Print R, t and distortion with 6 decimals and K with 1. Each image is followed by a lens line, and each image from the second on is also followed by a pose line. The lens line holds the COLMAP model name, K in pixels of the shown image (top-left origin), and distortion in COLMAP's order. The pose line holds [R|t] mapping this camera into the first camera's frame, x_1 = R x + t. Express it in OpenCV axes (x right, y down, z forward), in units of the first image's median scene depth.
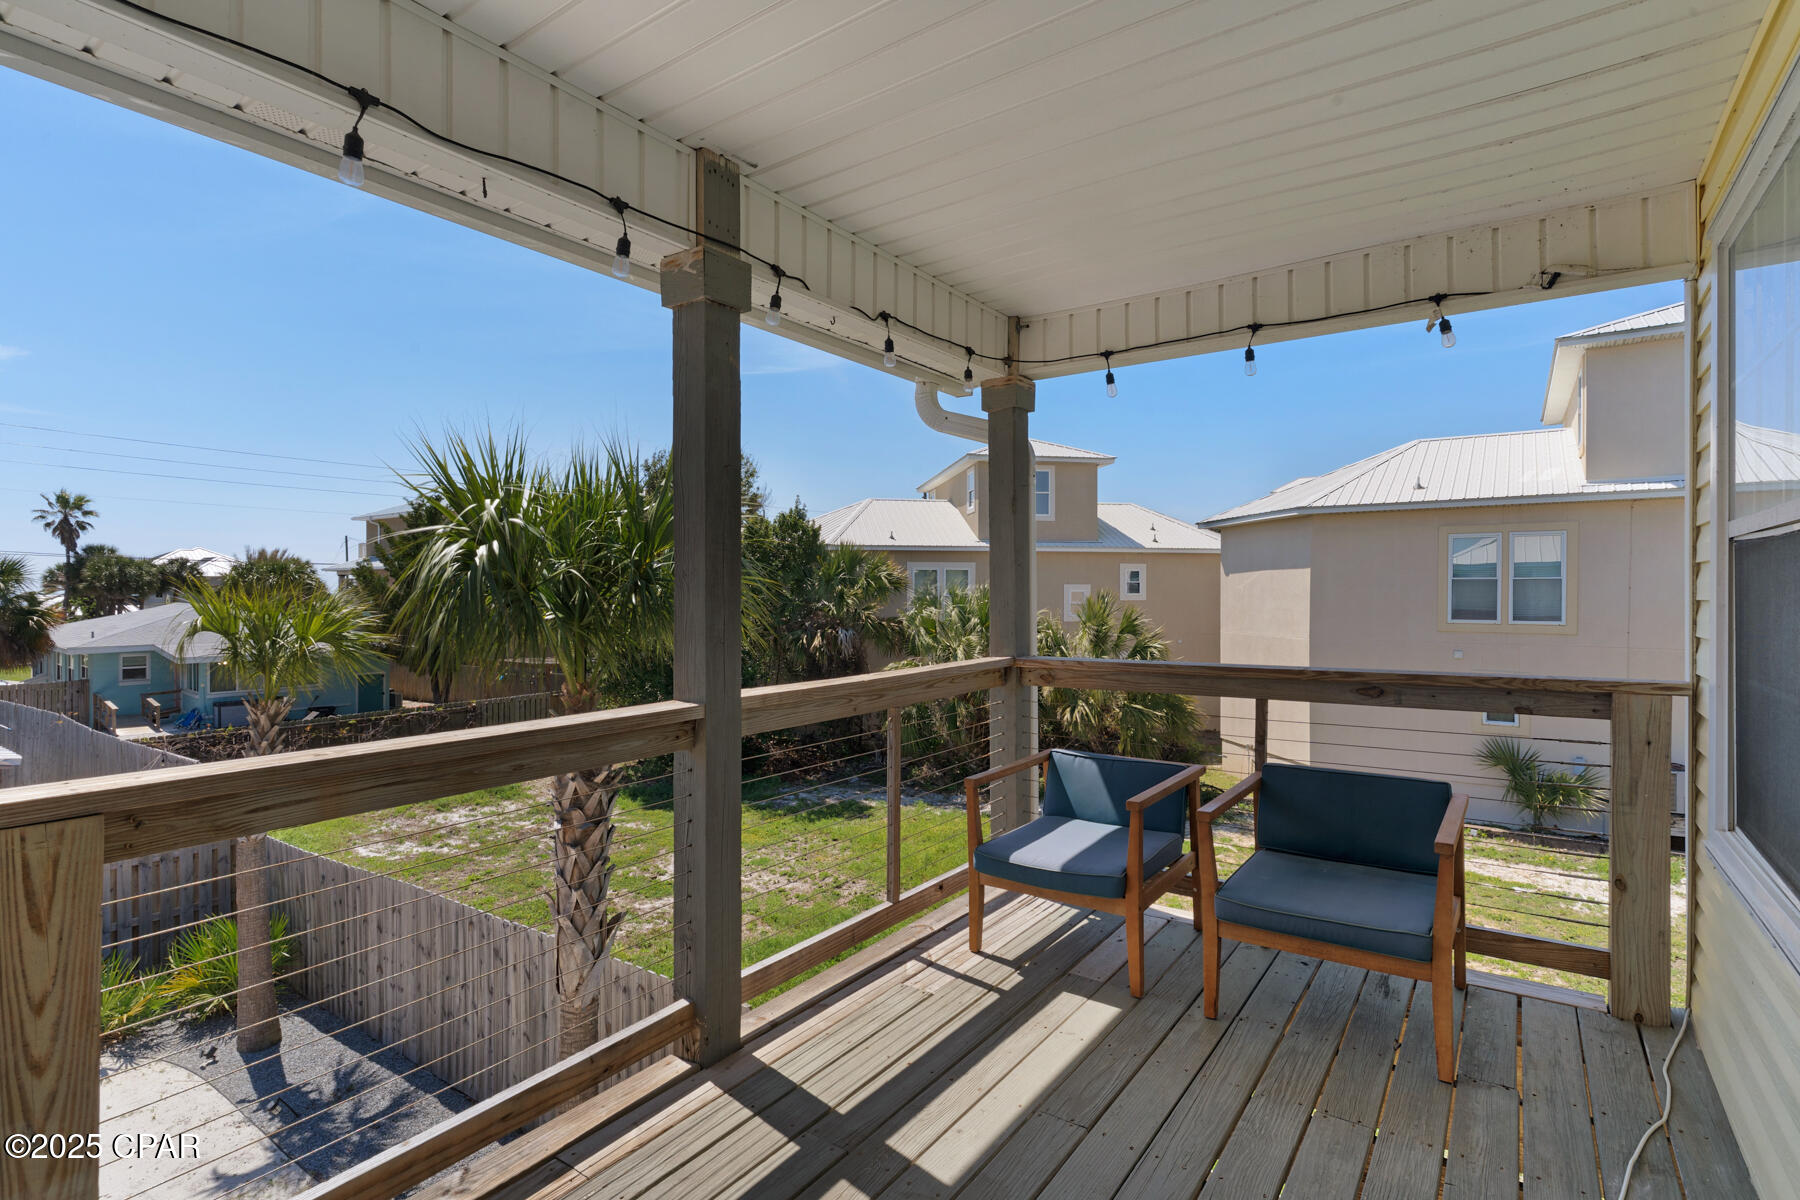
lens RADIAL K [[869.3, 0, 897.8], [0, 869.3, 597.8], [0, 0, 1]] dist [0.003635, -0.000067]
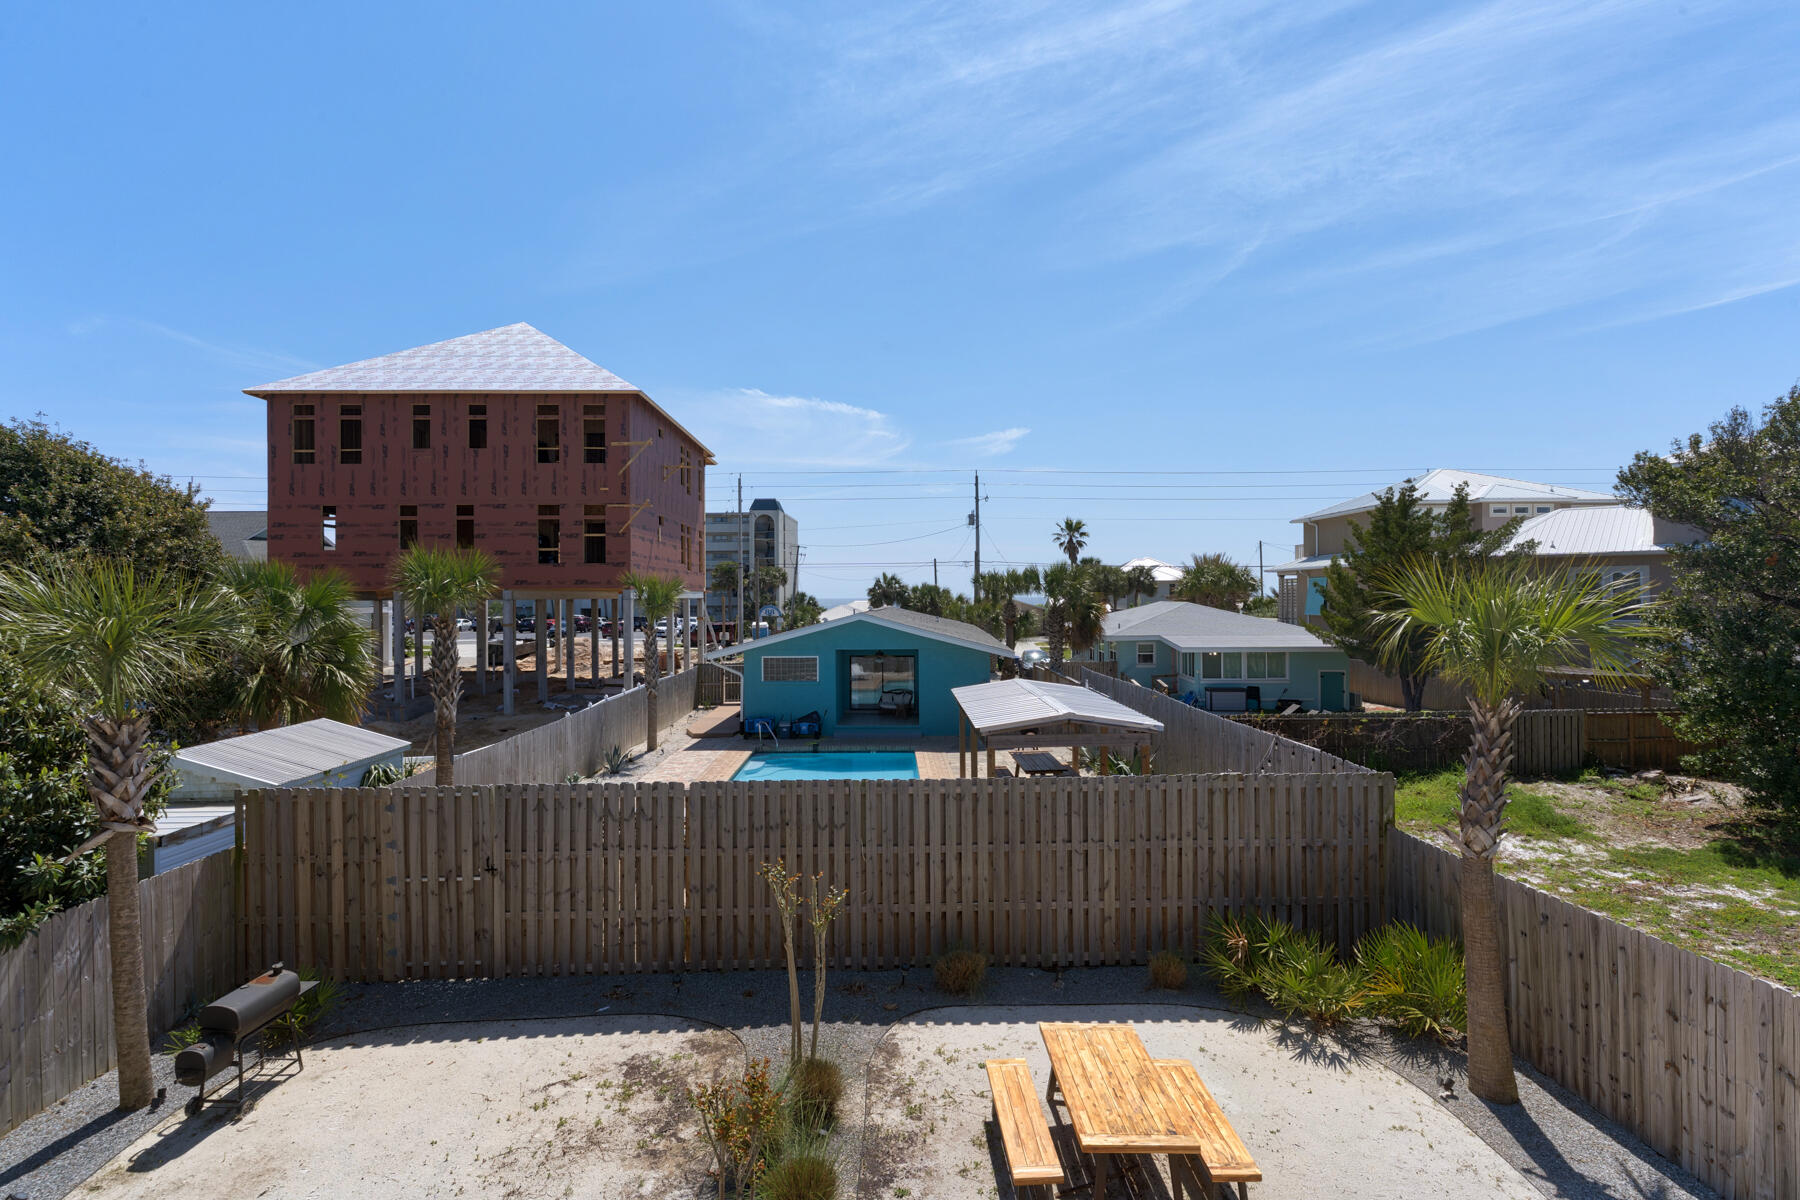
lens RADIAL K [[858.5, 0, 897.9], [0, 858.5, 592.2], [0, 0, 1]] dist [0.002927, -0.000893]
pose [[0.596206, -0.006859, -0.802802, -0.180130], [-0.000017, 0.999963, -0.008556, 0.007011], [0.802832, 0.005115, 0.596184, 0.000483]]
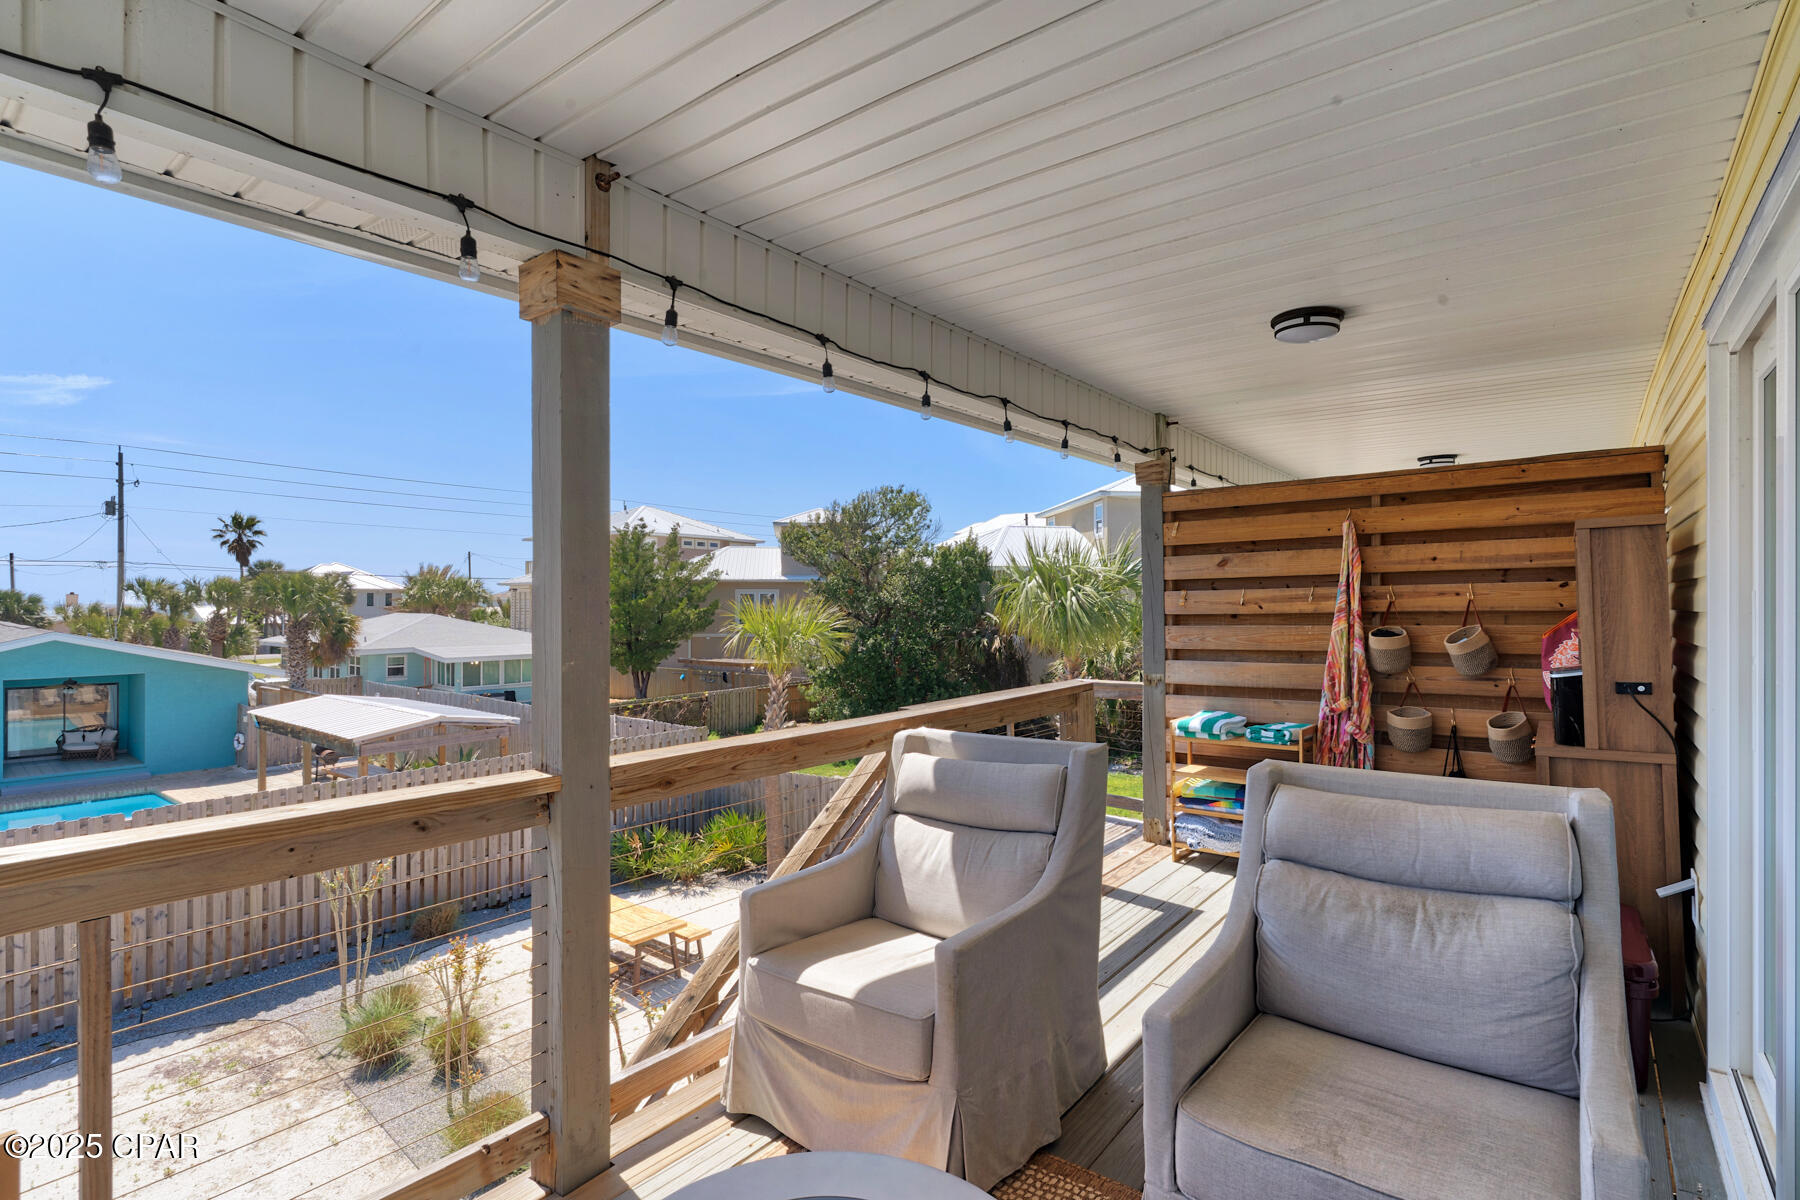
lens RADIAL K [[865.1, 0, 900.0], [0, 865.1, 600.0], [0, 0, 1]] dist [-0.000203, 0.000104]
pose [[0.999335, 0.000729, -0.036455, -0.204248], [-0.001065, 0.999957, -0.009194, -0.003183], [0.036447, 0.009226, 0.999293, -0.287751]]
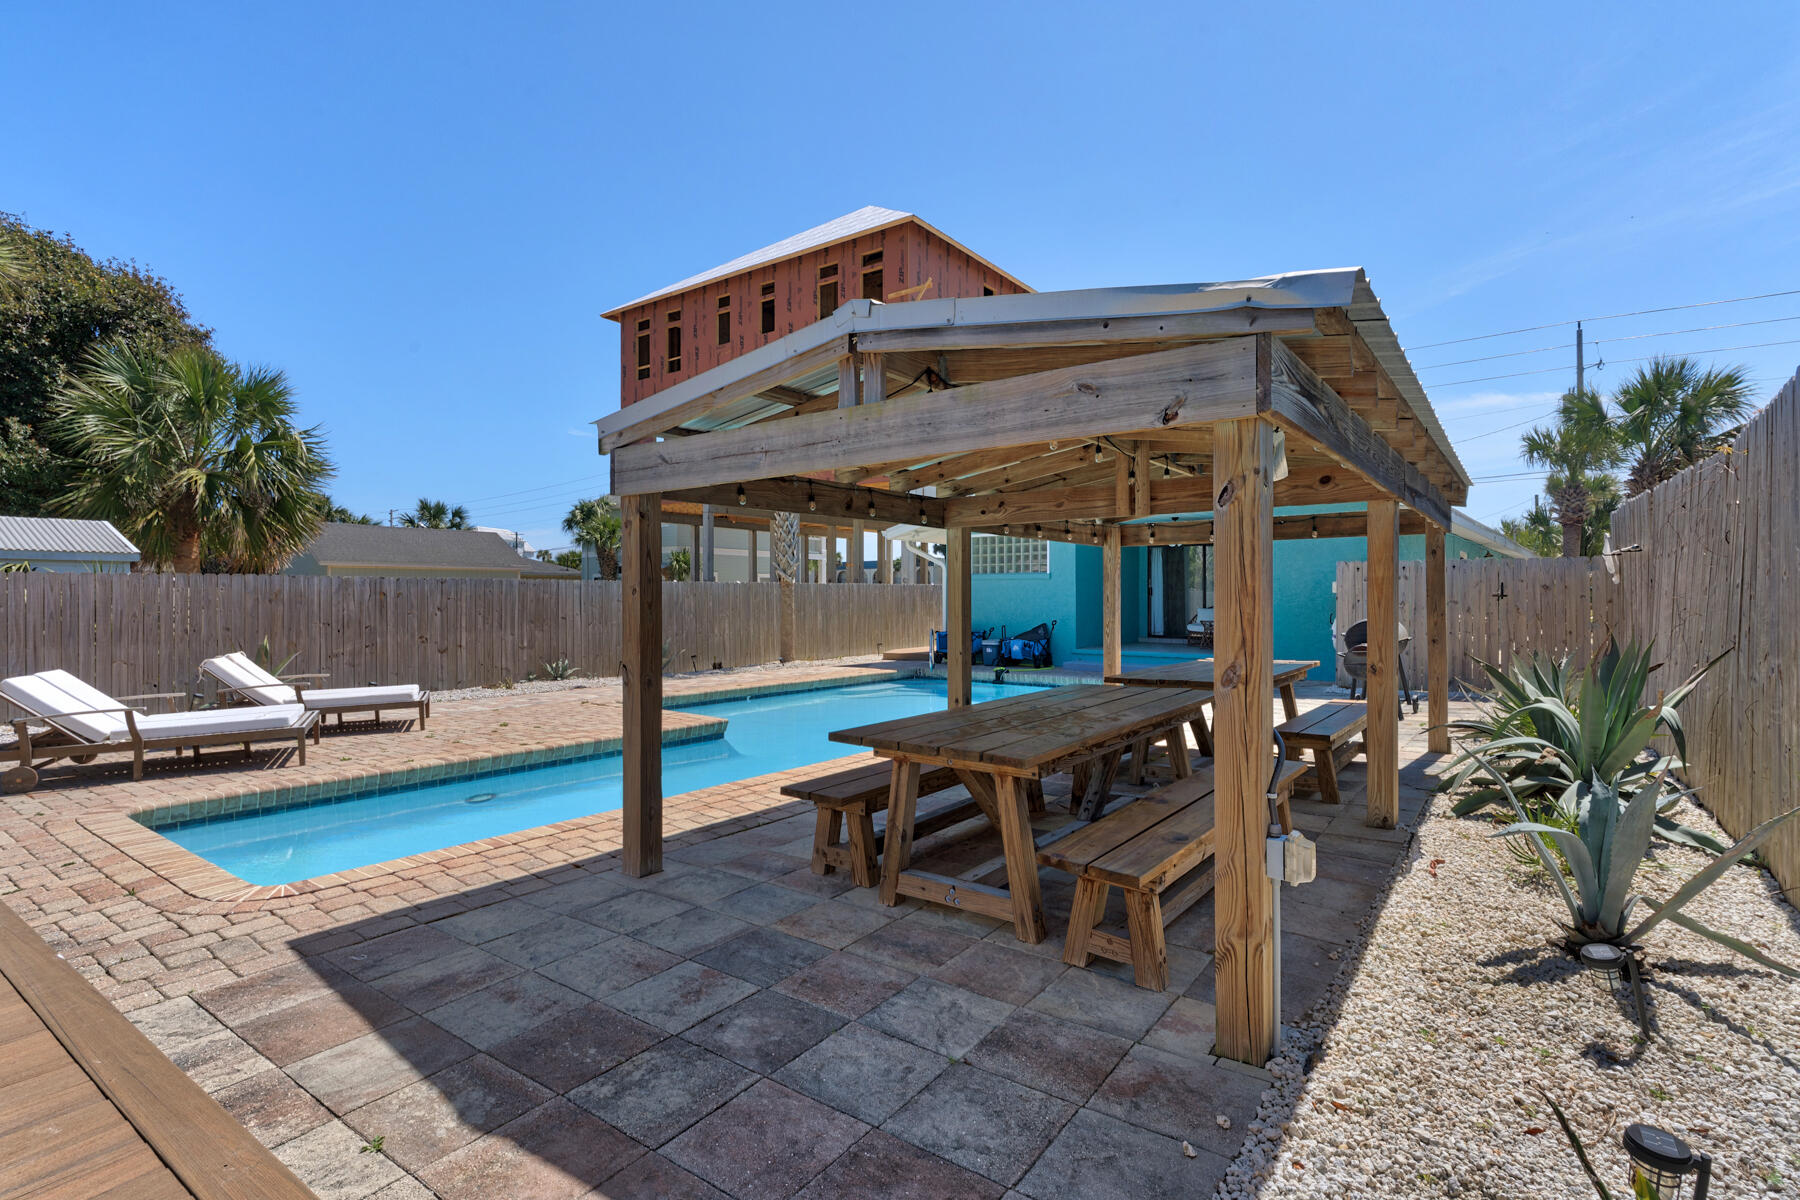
lens RADIAL K [[869.3, 0, 897.8], [0, 869.3, 597.8], [0, 0, 1]] dist [0.003635, -0.000067]
pose [[-0.014709, -0.000866, -0.999891, -0.546261], [-0.006207, 0.999980, -0.000775, 0.165761], [0.999873, 0.006195, -0.014714, 0.599962]]
